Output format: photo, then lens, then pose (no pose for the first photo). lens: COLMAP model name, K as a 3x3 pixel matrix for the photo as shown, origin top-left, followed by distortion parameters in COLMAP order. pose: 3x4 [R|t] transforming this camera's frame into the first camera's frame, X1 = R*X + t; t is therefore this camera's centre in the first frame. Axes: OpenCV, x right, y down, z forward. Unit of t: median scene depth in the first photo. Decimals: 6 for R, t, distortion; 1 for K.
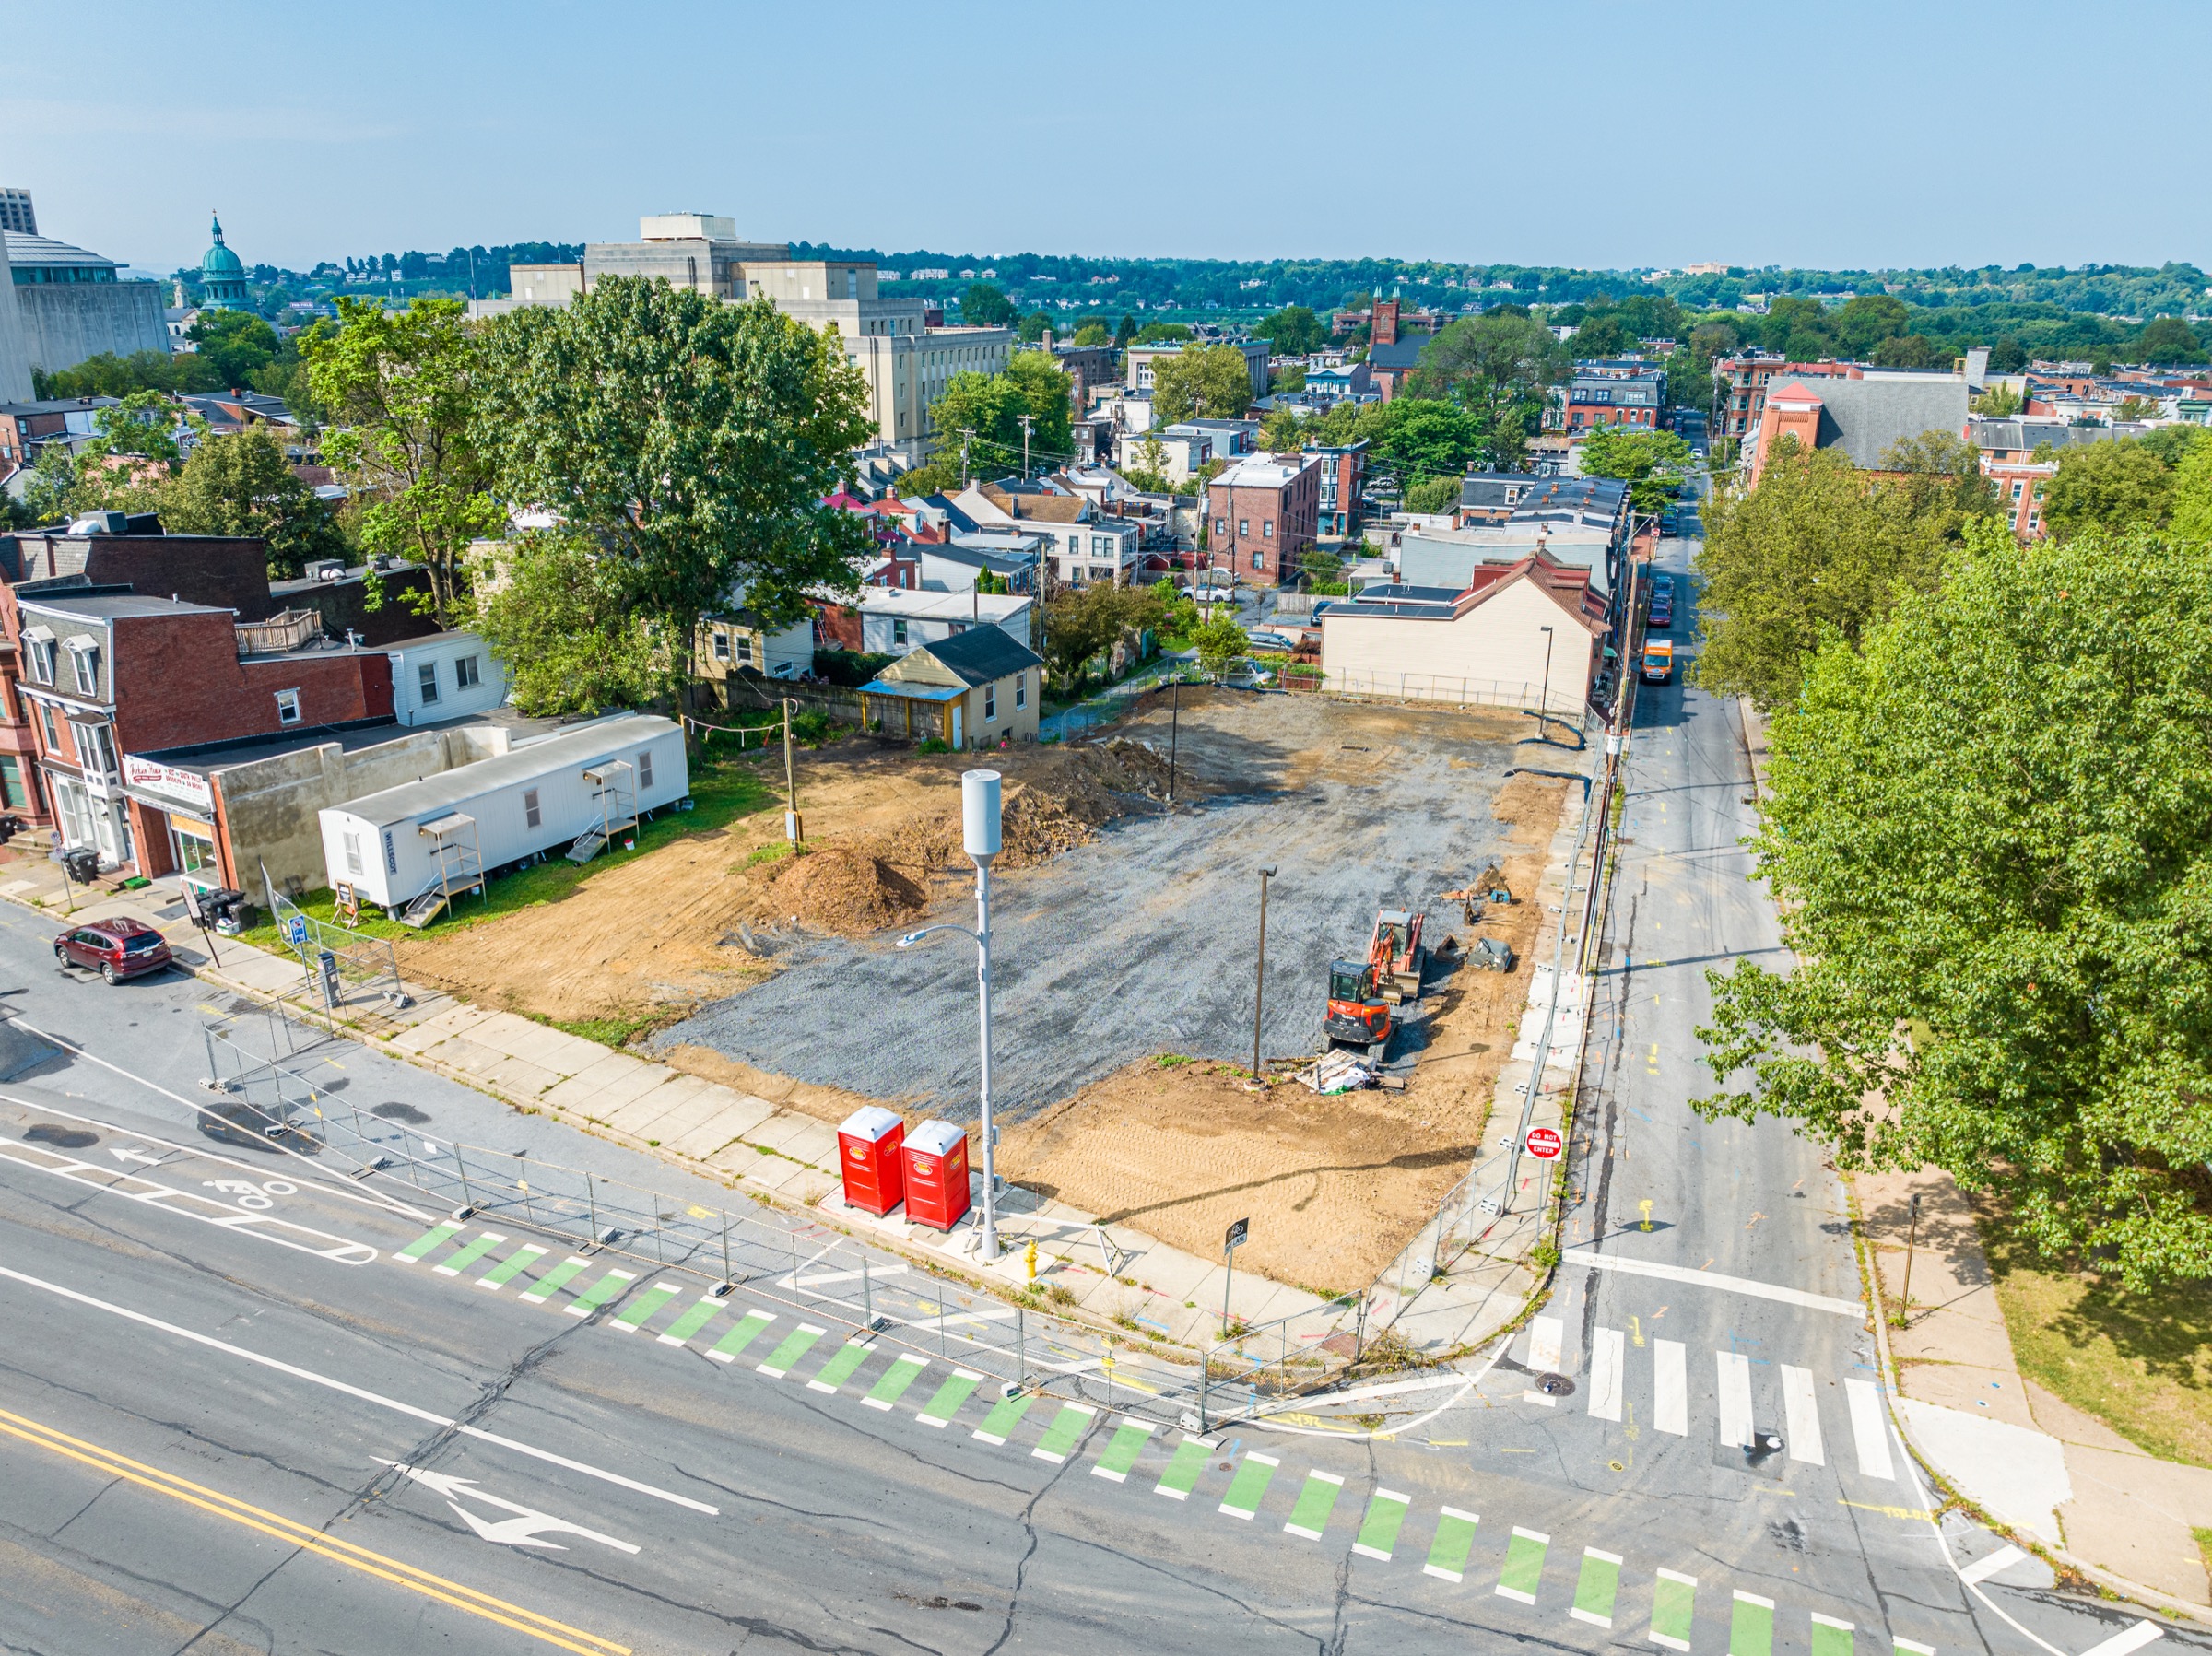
lens RADIAL K [[1619.3, 0, 1067.3], [0, 1619.3, 864.7], [0, 0, 1]] dist [-0.047065, 0.011749]
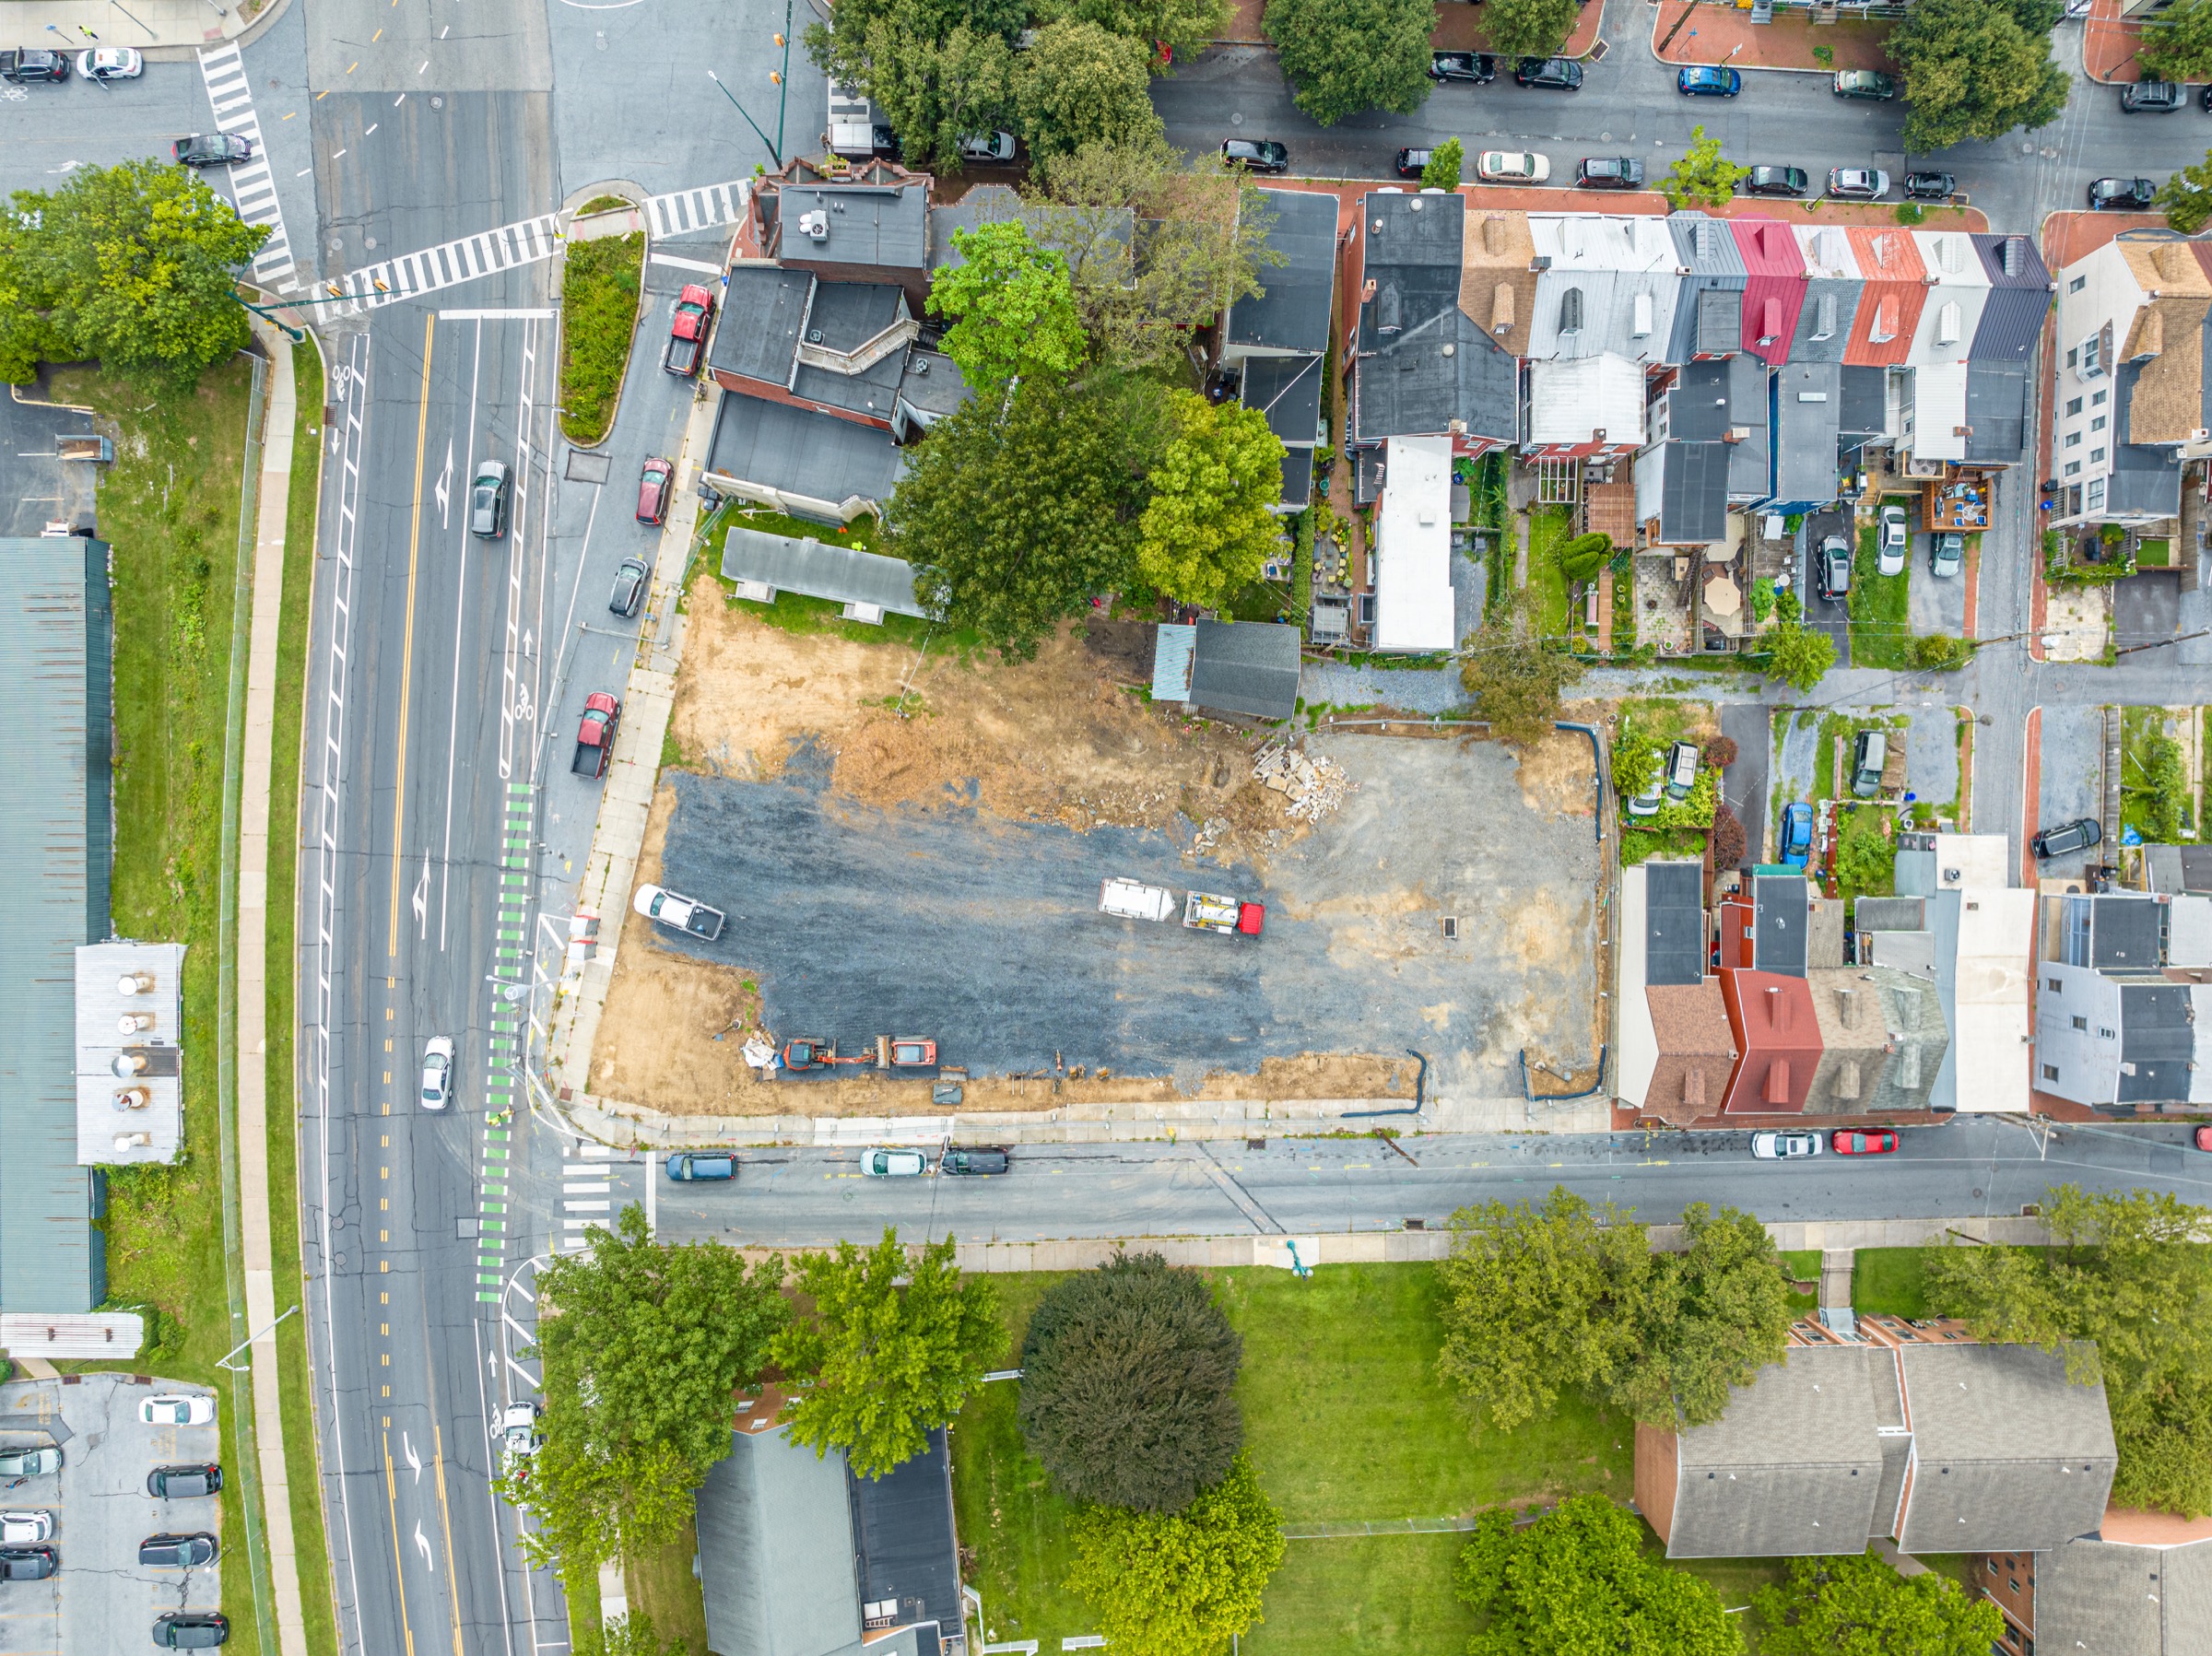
lens RADIAL K [[1554.1, 0, 1110.9], [0, 1554.1, 827.1], [0, 0, 1]] dist [-0.042955, 0.008909]
pose [[0.344196, 0.938852, 0.009263, 0.007956], [-0.325089, 0.109916, 0.939274, -1.755562], [0.880821, -0.326306, 0.343043, 0.613345]]
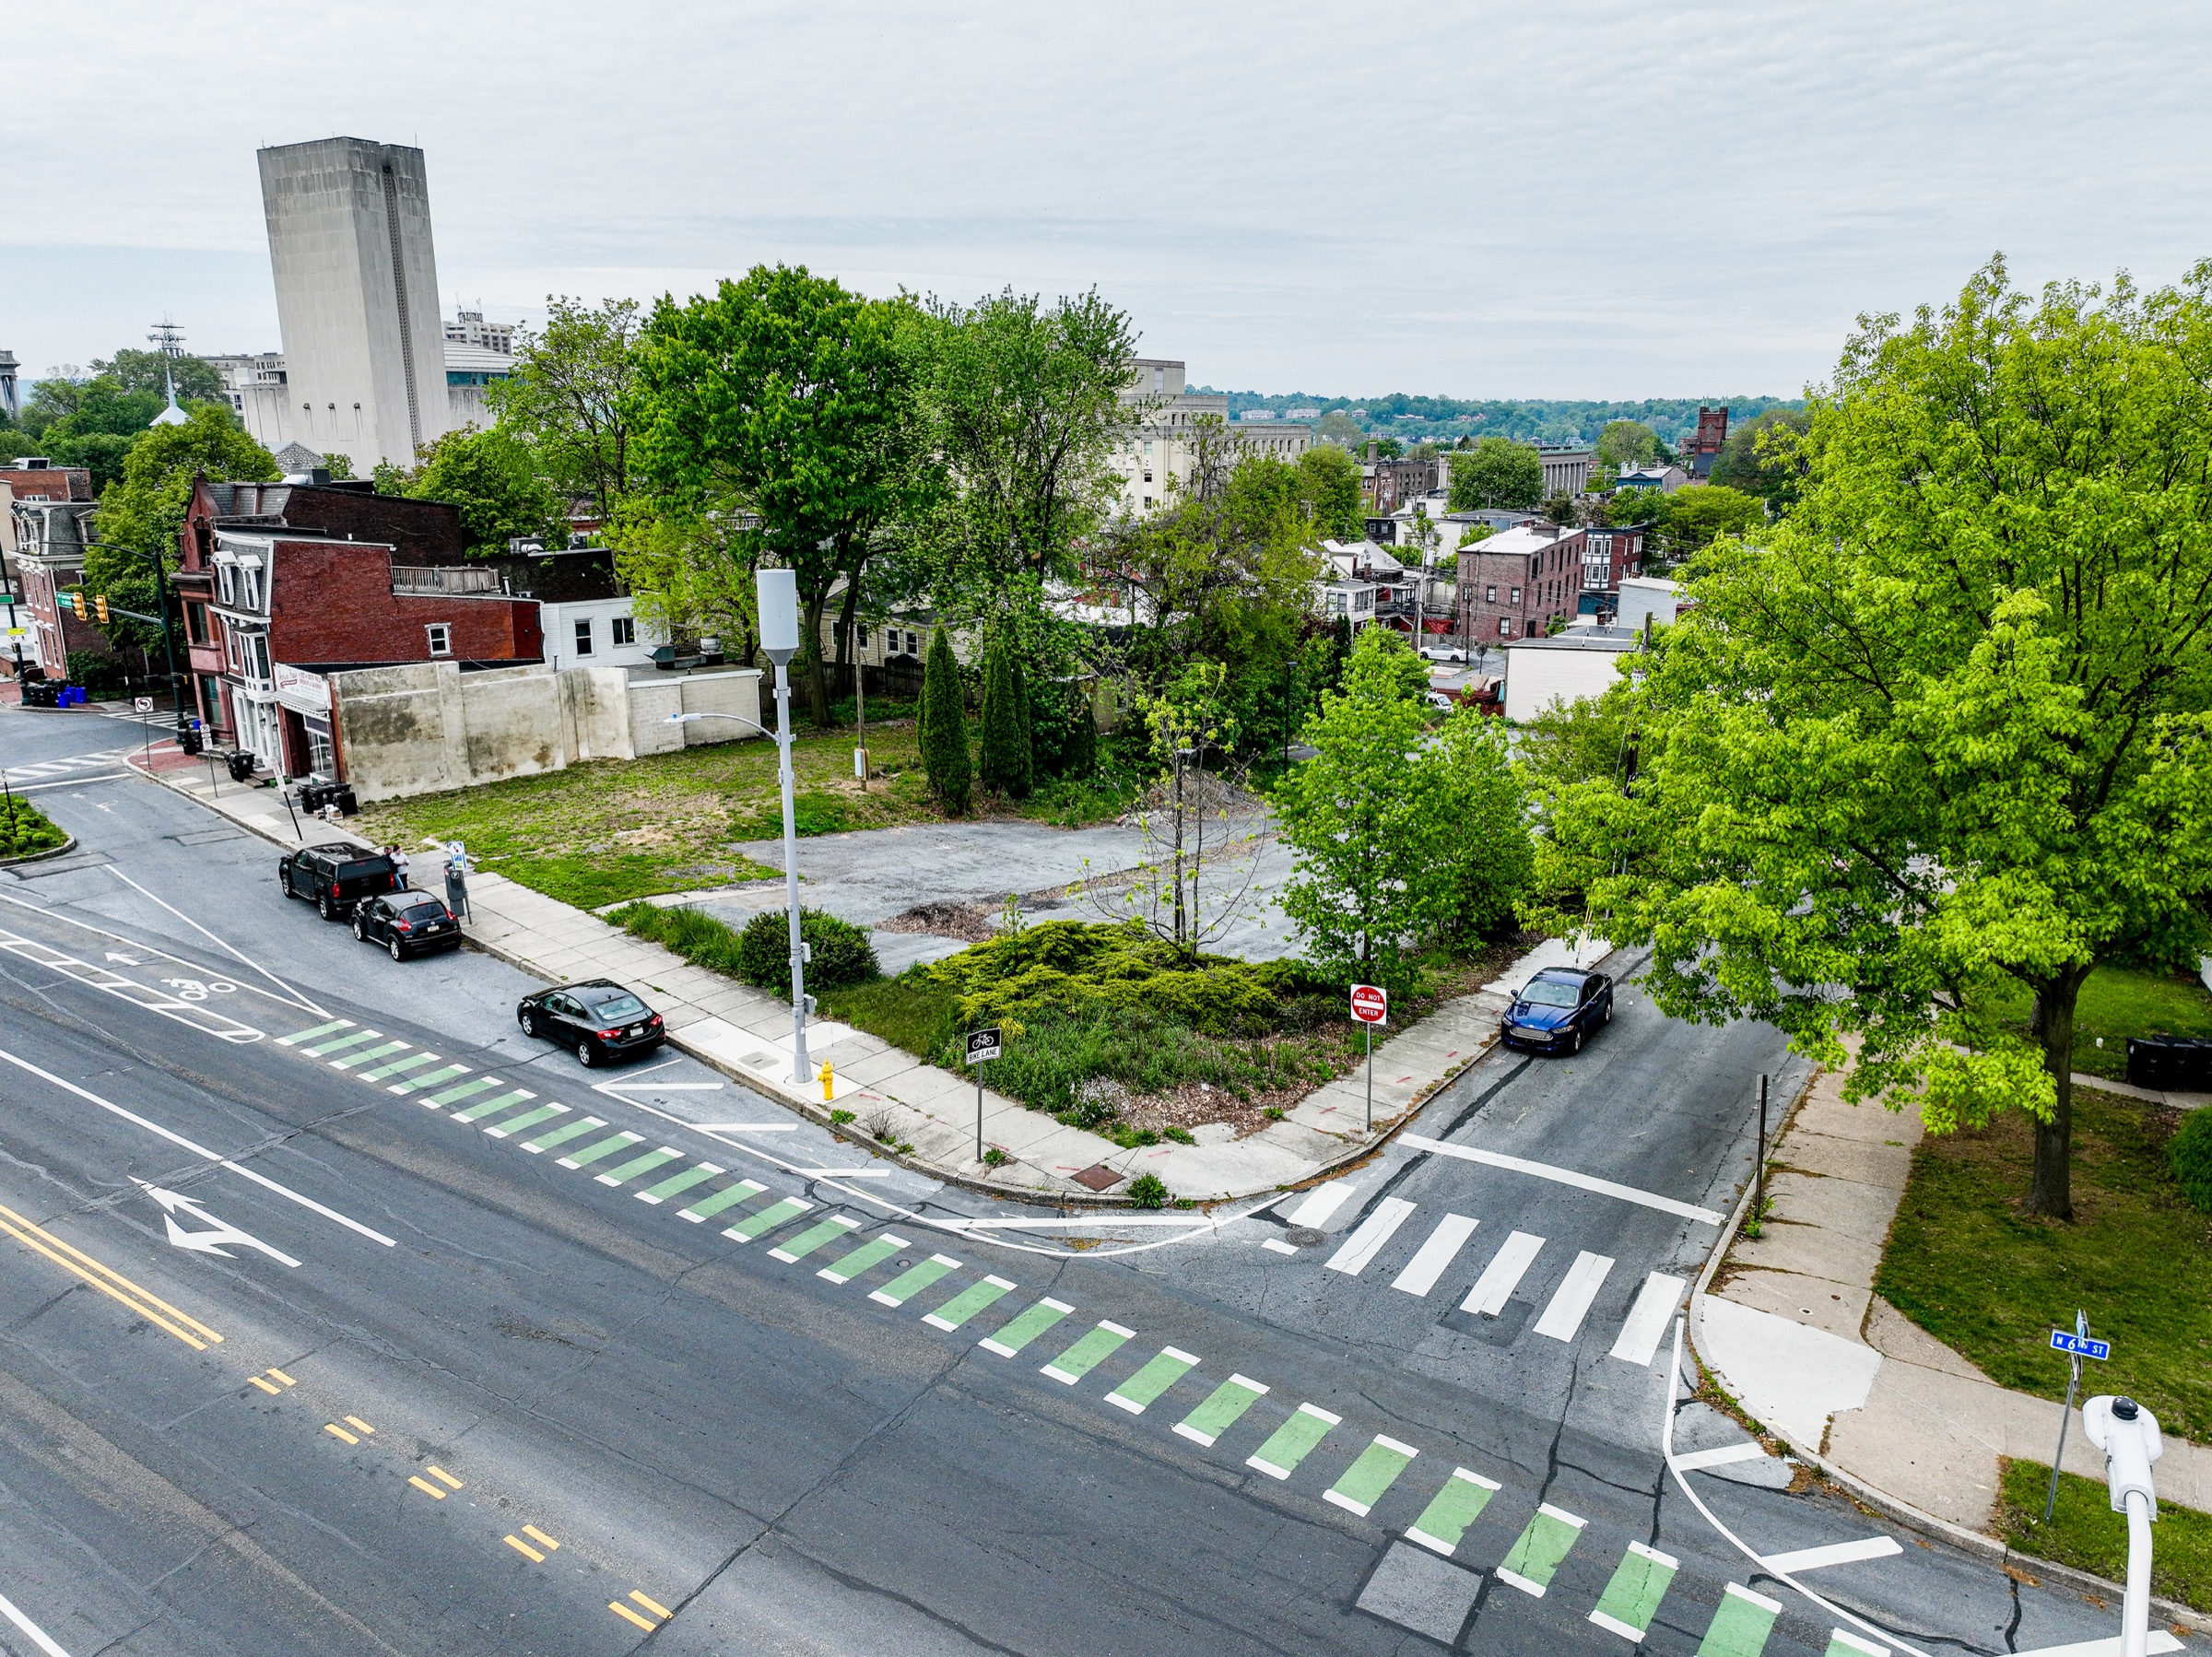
lens RADIAL K [[1559.0, 0, 1110.6], [0, 1559.0, 824.5], [0, 0, 1]] dist [-0.014957, 0.037699]
pose [[0.979474, 0.049809, -0.195317, 0.197368], [-0.068271, 0.993693, -0.088956, 0.098676], [0.189655, 0.100464, 0.976698, 0.053677]]
